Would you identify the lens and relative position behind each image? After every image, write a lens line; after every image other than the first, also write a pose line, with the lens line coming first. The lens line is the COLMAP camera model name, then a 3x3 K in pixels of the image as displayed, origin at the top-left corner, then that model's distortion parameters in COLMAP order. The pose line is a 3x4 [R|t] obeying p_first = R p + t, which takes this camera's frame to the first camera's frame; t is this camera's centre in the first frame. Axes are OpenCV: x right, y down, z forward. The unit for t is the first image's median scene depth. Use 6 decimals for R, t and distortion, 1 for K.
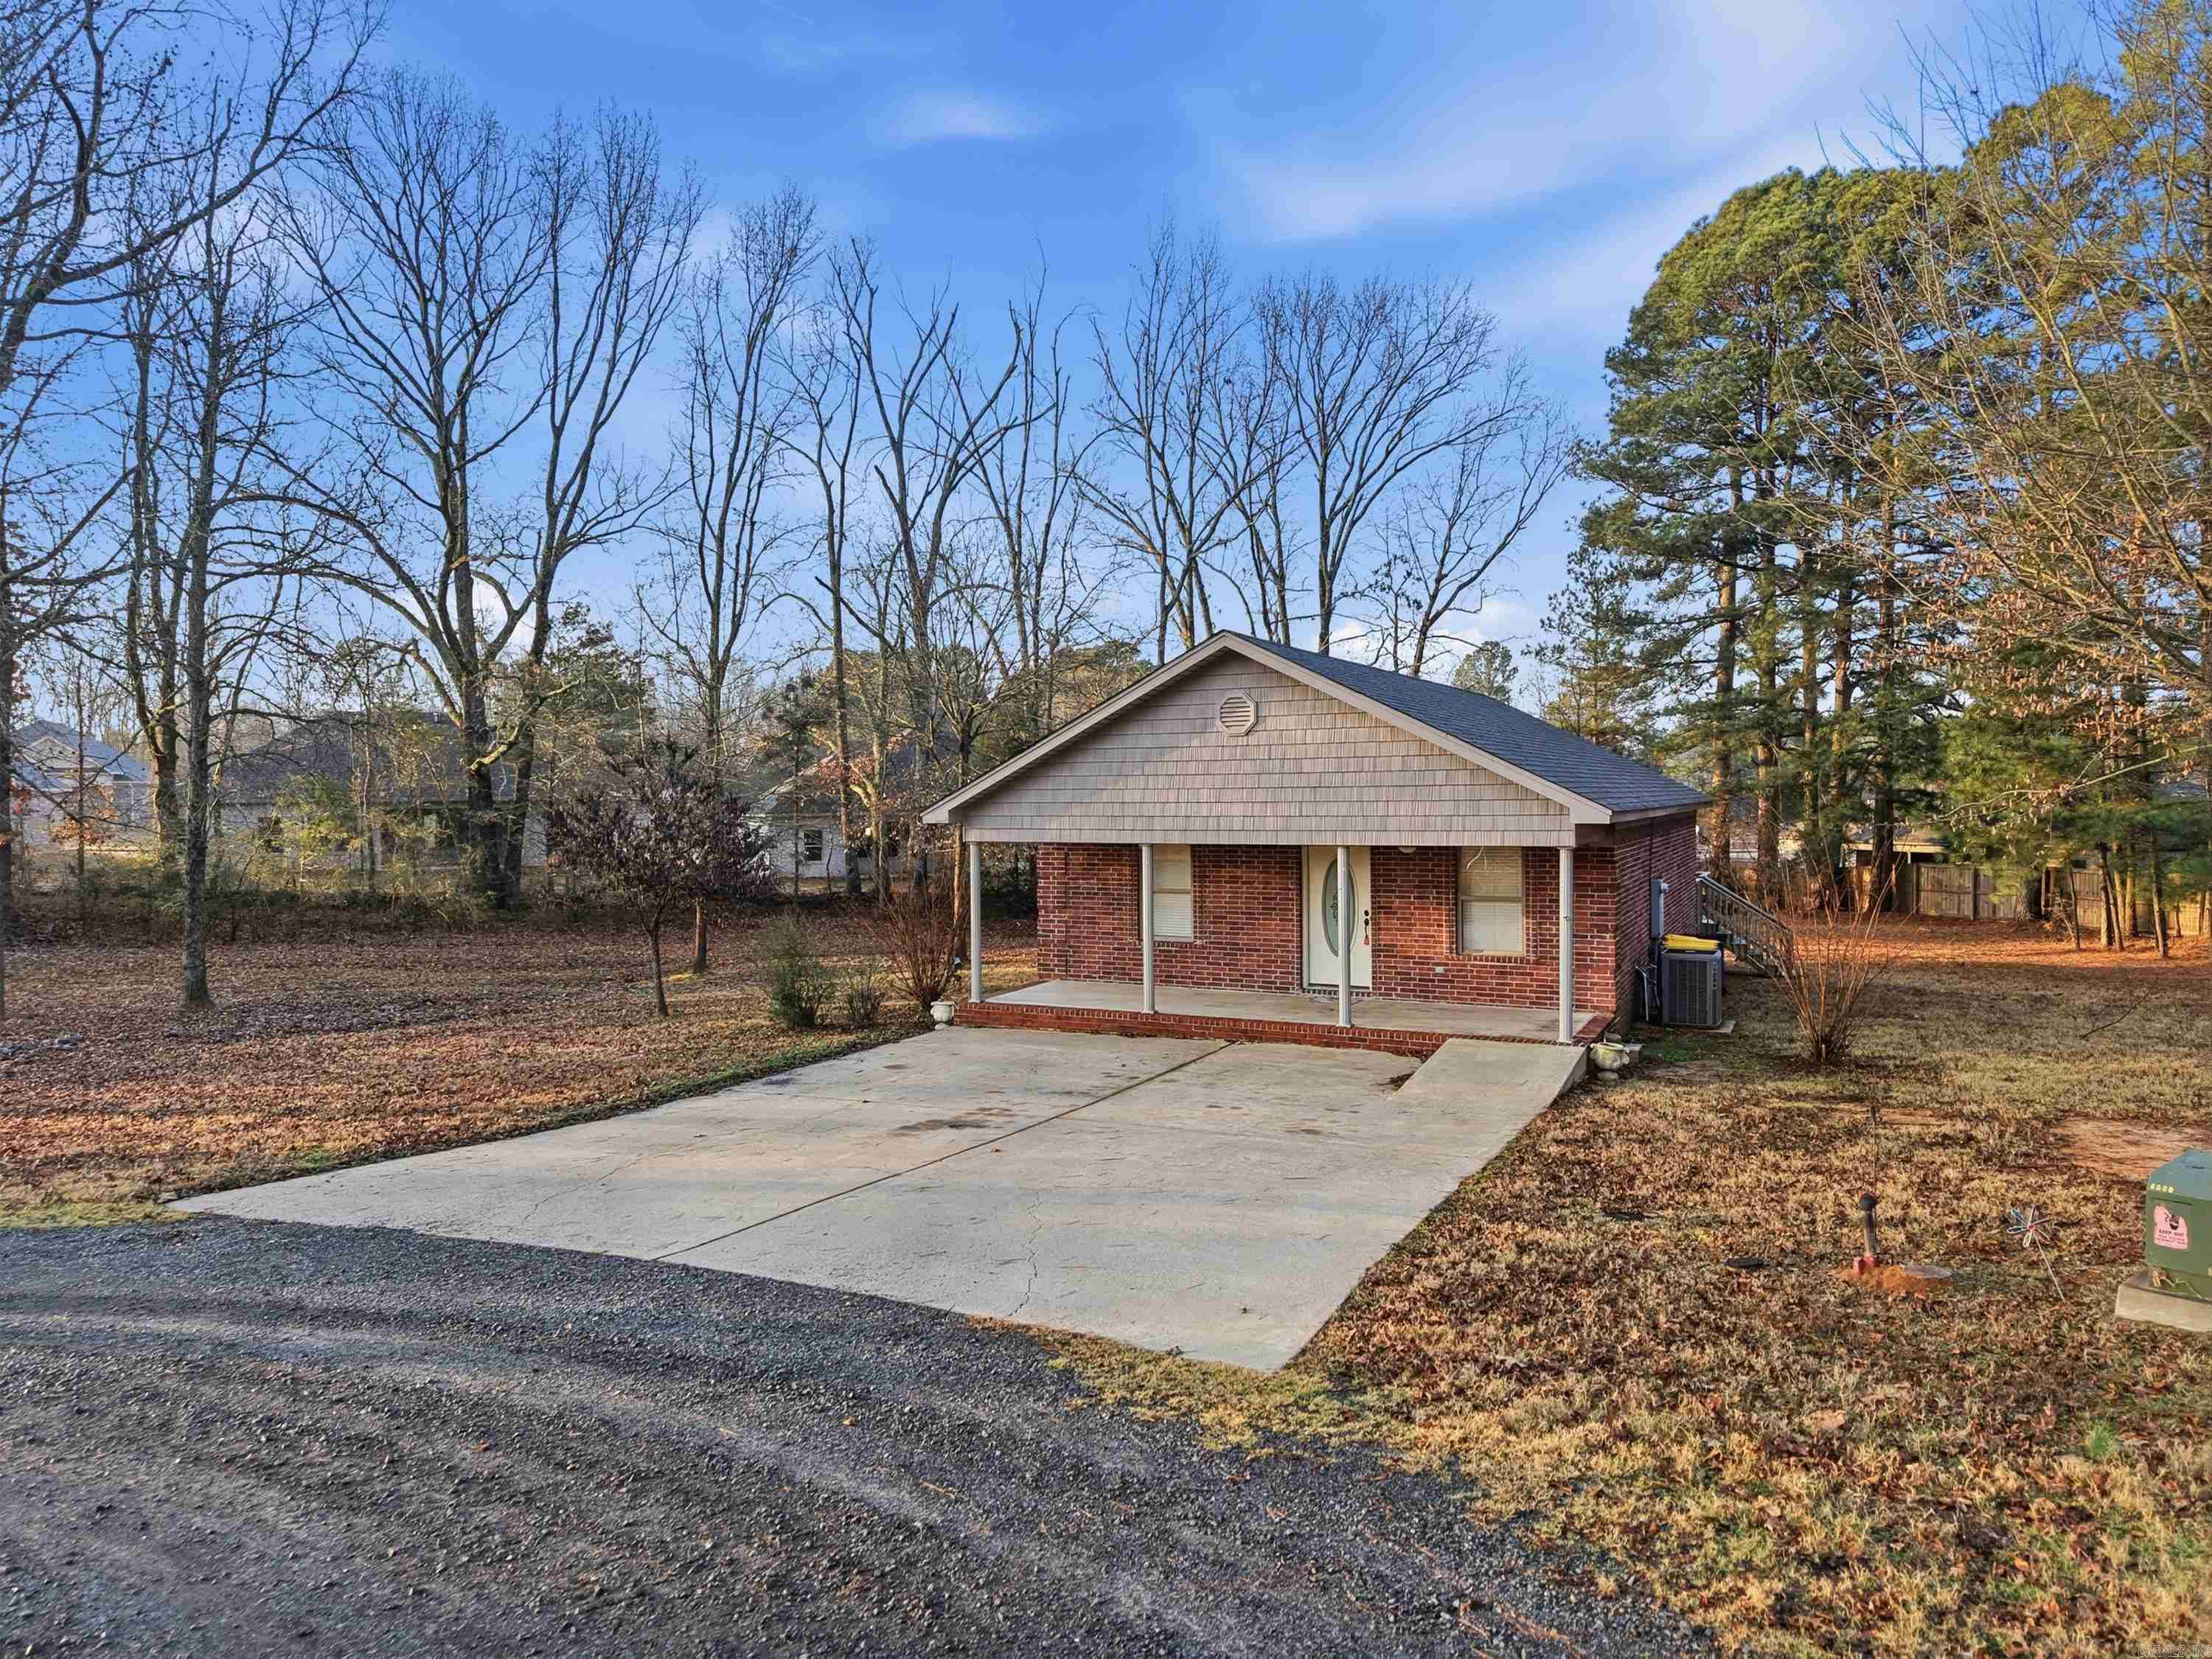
lens RADIAL K [[1502.0, 0, 1111.4], [0, 1502.0, 835.5], [0, 0, 1]] dist [-0.007348, -0.005206]
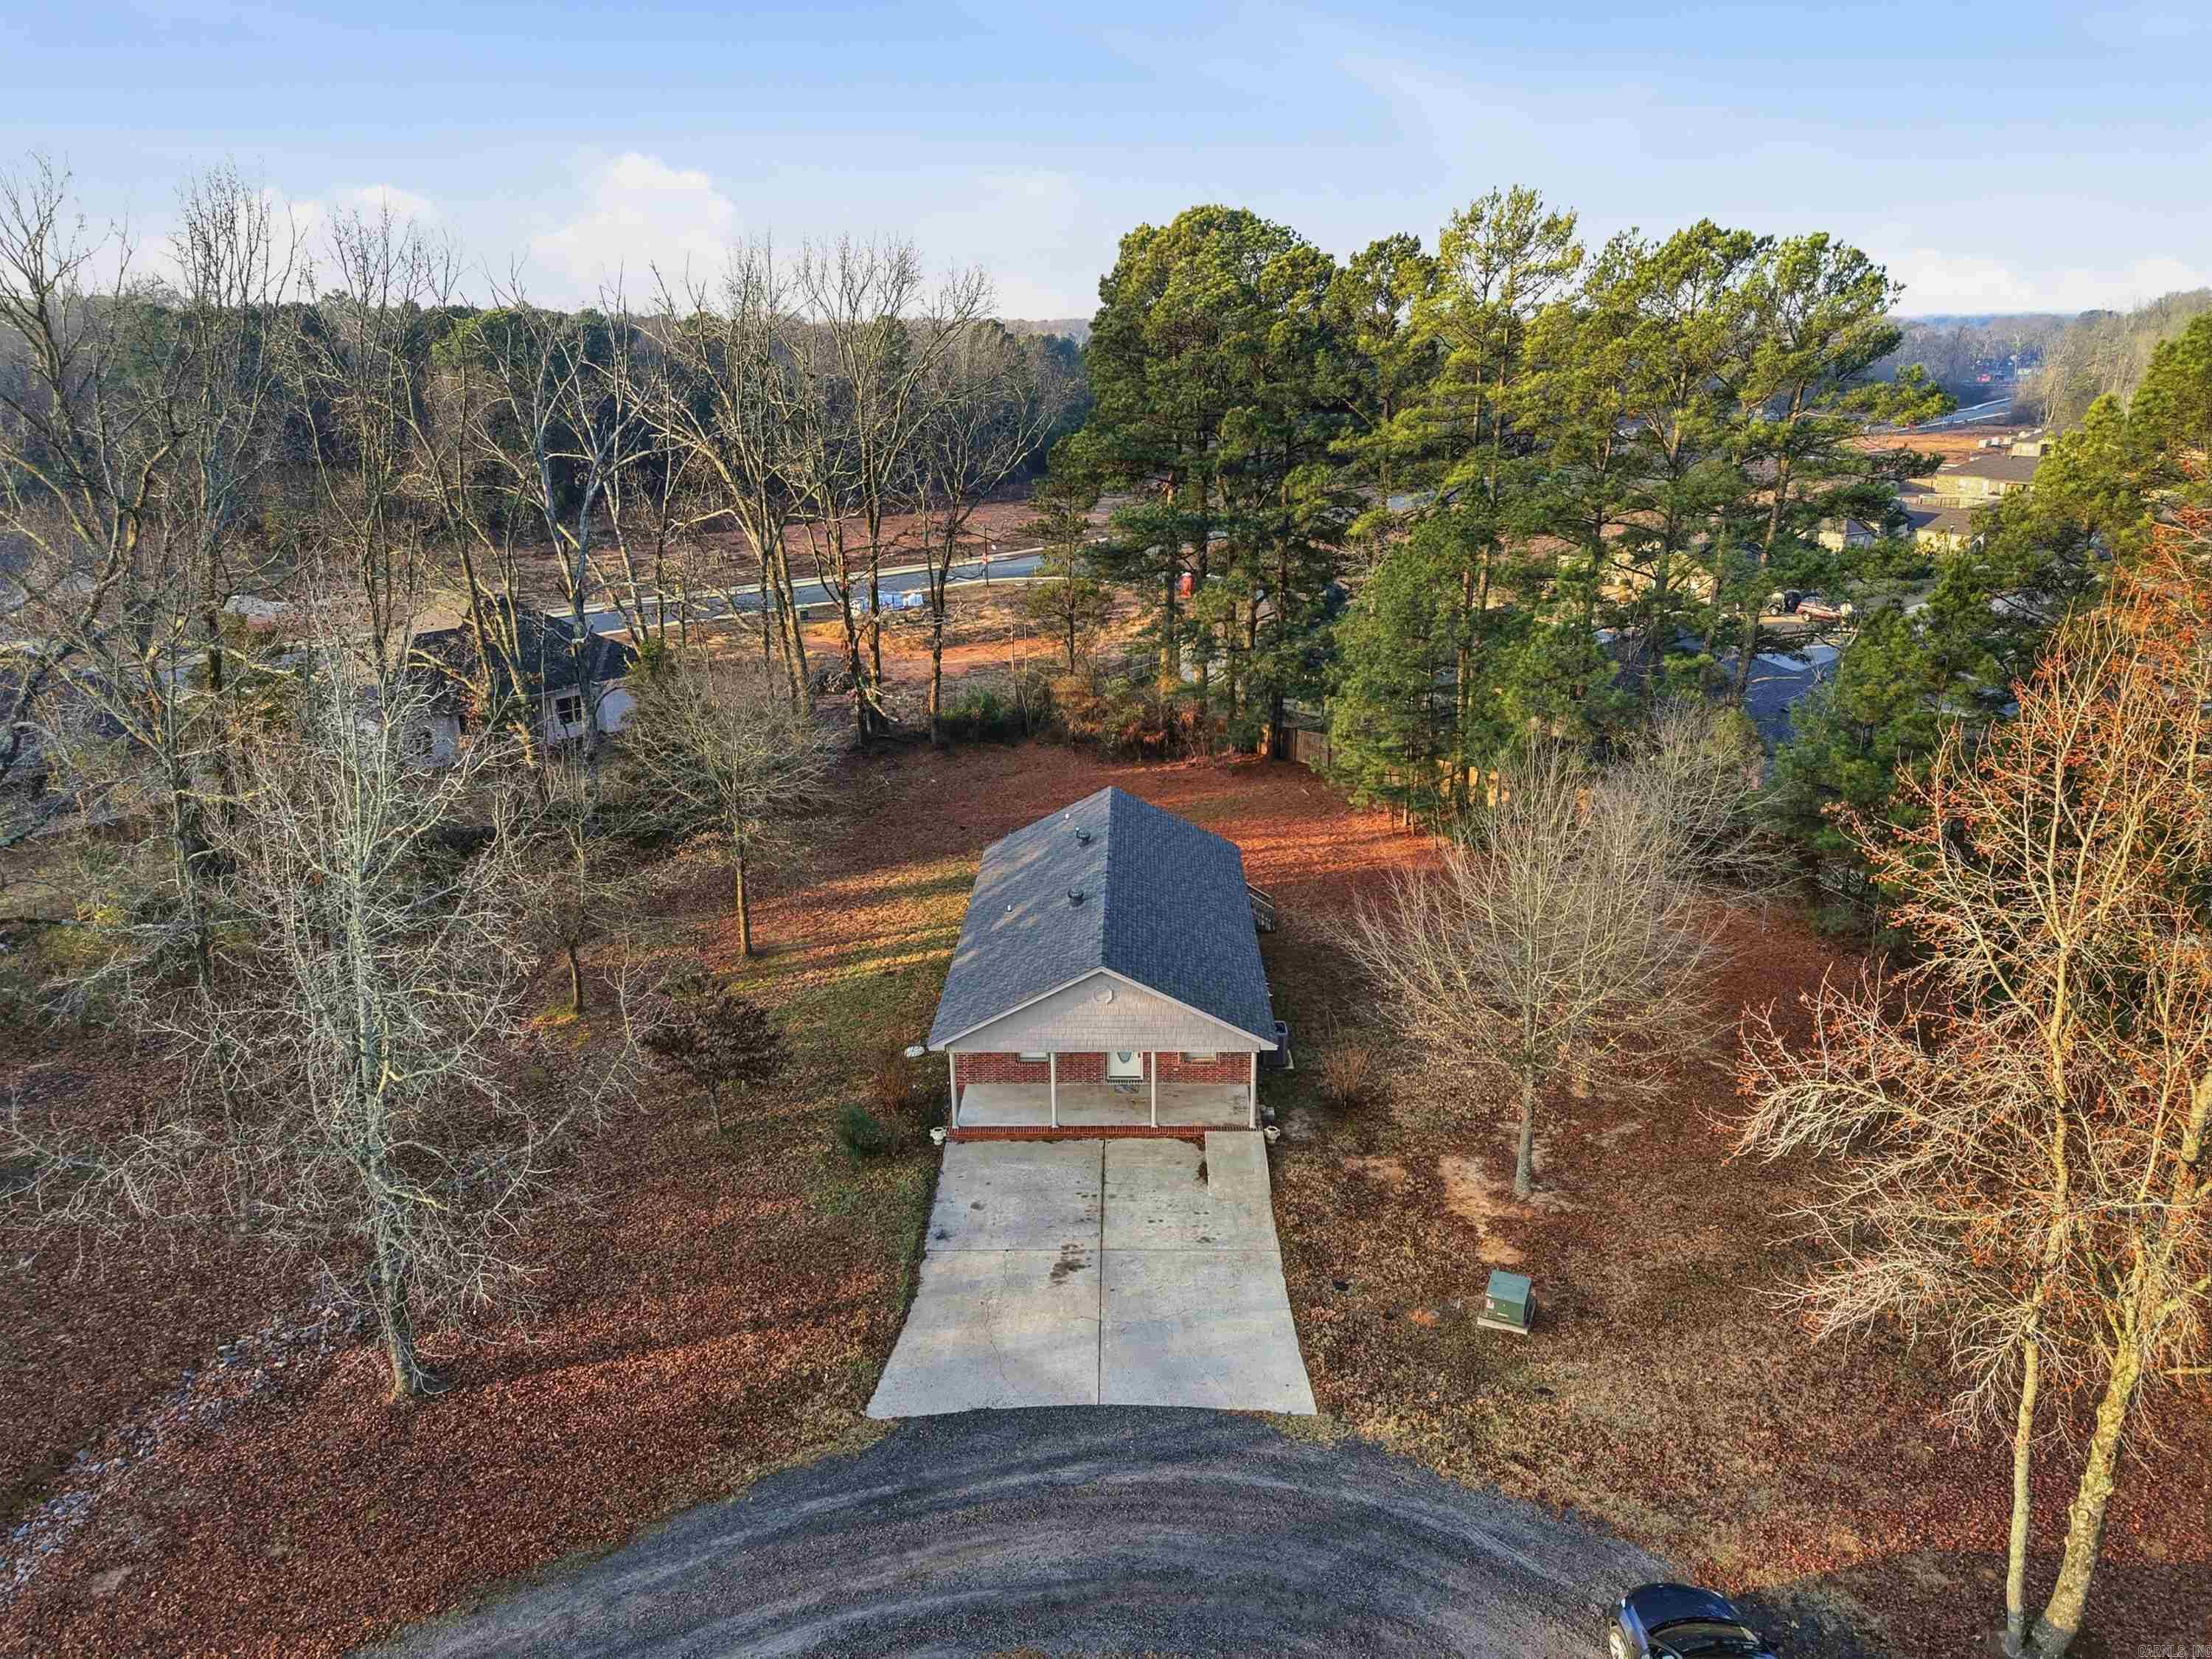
lens RADIAL K [[1502.0, 0, 1103.8], [0, 1502.0, 815.9], [0, 0, 1]] dist [-0.007348, -0.005206]
pose [[0.906044, -0.144979, 0.397574, -1.710969], [0.017660, 0.951620, 0.306769, -2.327443], [-0.422814, -0.270925, 0.864770, -1.757778]]
